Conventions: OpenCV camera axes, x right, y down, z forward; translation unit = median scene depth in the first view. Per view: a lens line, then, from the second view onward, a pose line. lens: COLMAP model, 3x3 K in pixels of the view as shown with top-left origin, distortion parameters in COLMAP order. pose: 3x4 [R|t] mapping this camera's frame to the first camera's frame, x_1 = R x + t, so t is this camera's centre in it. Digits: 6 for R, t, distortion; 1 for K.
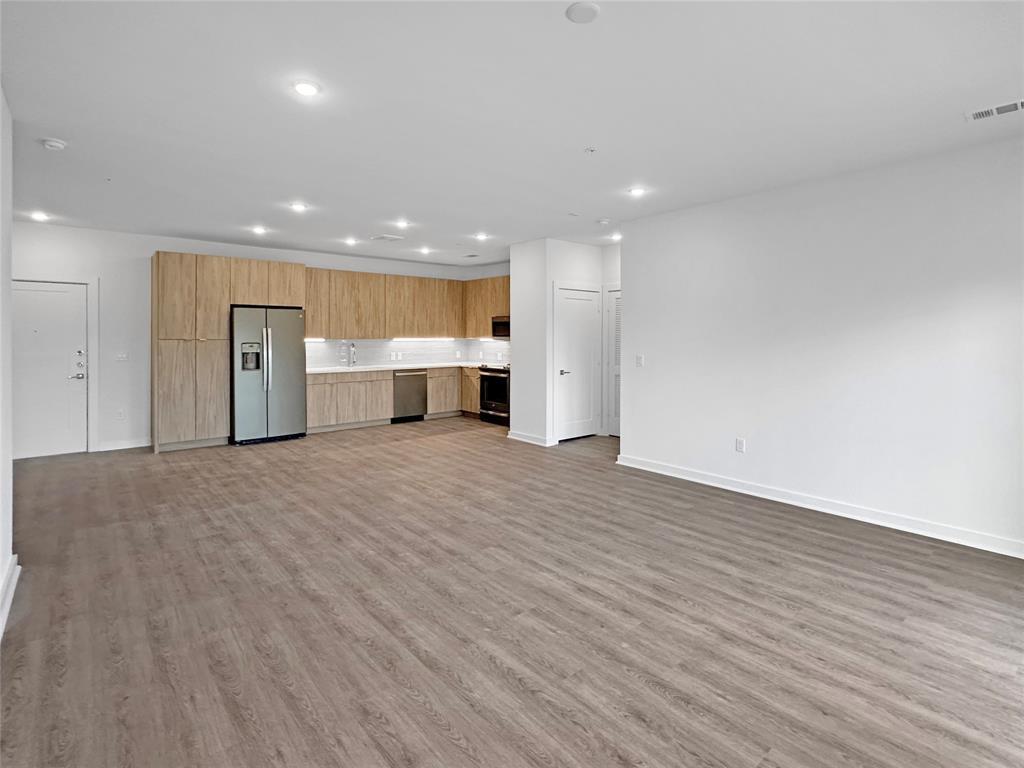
lens RADIAL K [[481.9, 0, 508.7], [0, 481.9, 334.0], [0, 0, 1]] dist [-0.000077, 0.000012]
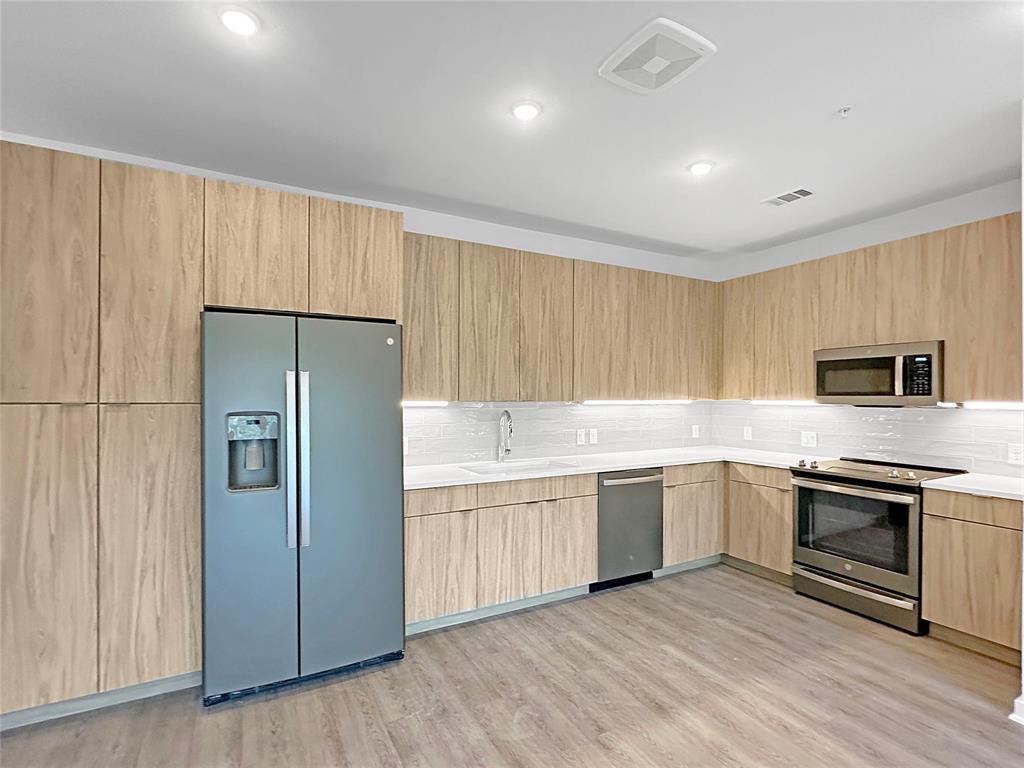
lens RADIAL K [[489.5, 0, 517.9], [0, 489.5, 390.9], [0, 0, 1]] dist [-0.002212, -0.000529]
pose [[0.976819, -0.003315, -0.214041, -0.217128], [0.001403, 0.999958, -0.009083, 0.004858], [0.214062, 0.008572, 0.976782, 0.559010]]
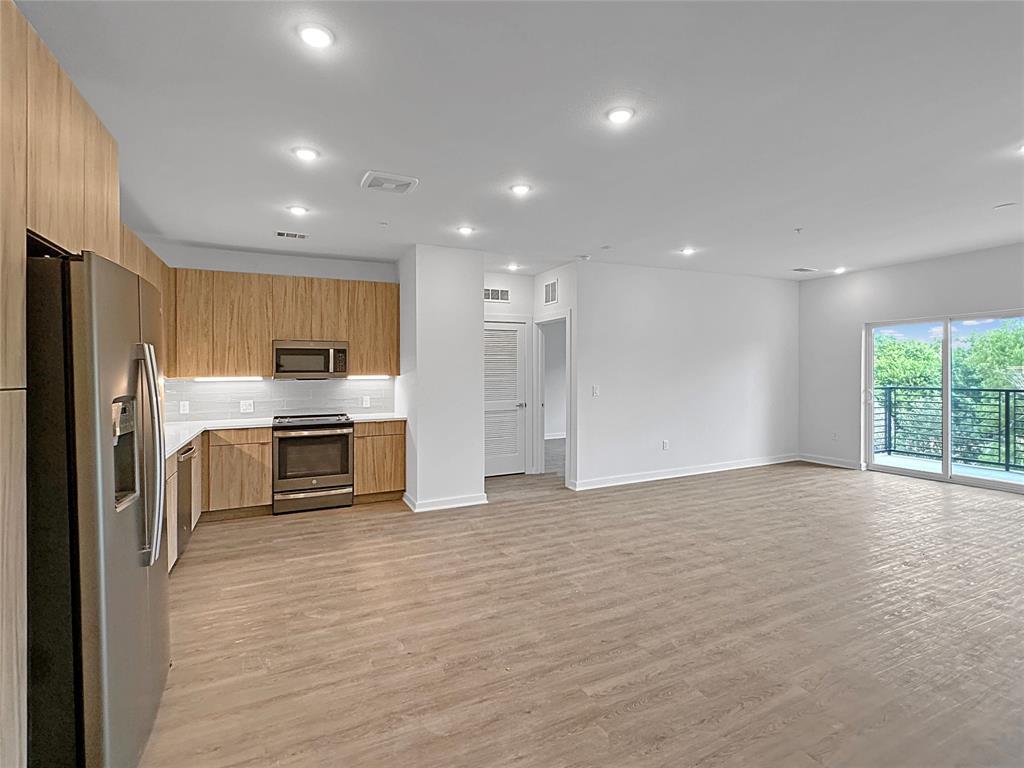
lens RADIAL K [[495.6, 0, 517.4], [0, 495.6, 370.3], [0, 0, 1]] dist [-0.001568, -0.000163]
pose [[0.275984, -0.003219, 0.961157, -0.594824], [0.006372, 0.999979, 0.001519, 0.003007], [-0.961141, 0.005705, 0.275998, 0.582049]]
